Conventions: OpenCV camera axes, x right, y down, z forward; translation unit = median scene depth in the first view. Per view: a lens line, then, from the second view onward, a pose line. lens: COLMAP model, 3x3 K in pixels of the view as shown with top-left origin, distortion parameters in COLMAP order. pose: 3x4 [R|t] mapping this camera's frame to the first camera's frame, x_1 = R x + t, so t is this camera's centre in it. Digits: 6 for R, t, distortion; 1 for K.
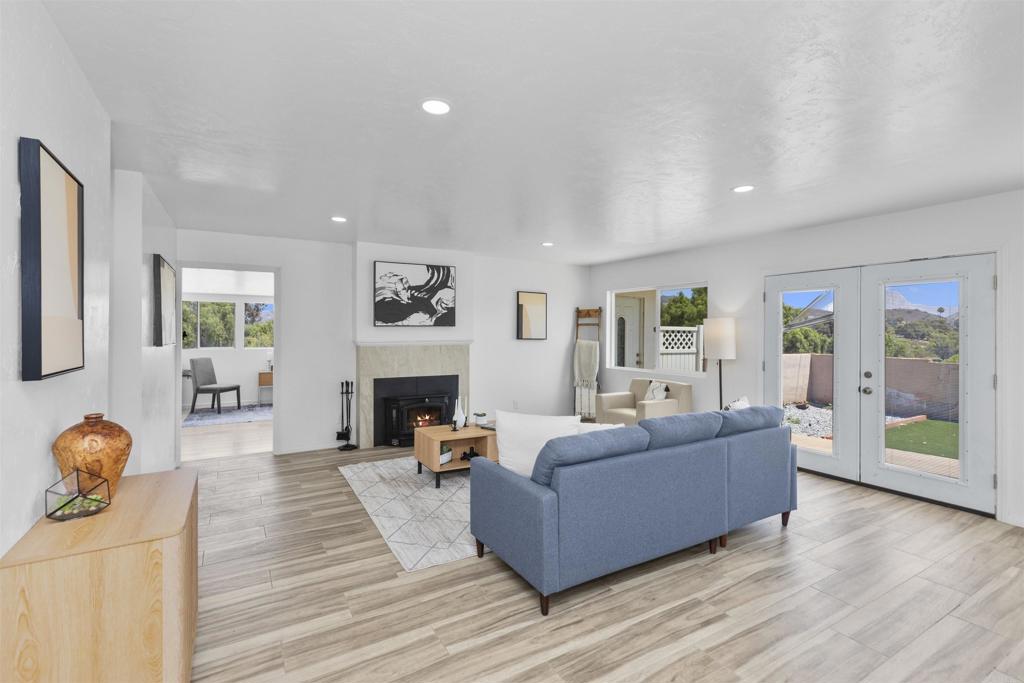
lens RADIAL K [[464.1, 0, 511.3], [0, 464.1, 335.4], [0, 0, 1]] dist [-0.000543, -0.000136]
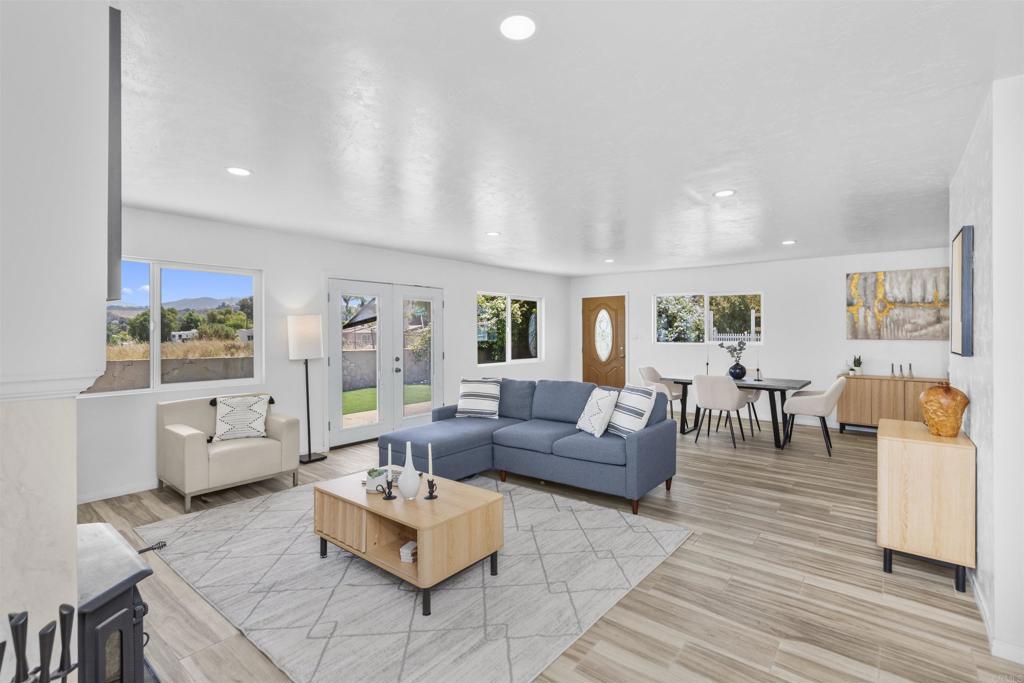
lens RADIAL K [[464.1, 0, 511.3], [0, 464.1, 335.4], [0, 0, 1]] dist [-0.000543, -0.000136]
pose [[-0.339221, -0.013137, 0.940615, -1.013106], [0.002239, 0.999888, 0.014772, -0.017182], [-0.940704, 0.007117, -0.339153, 1.575265]]
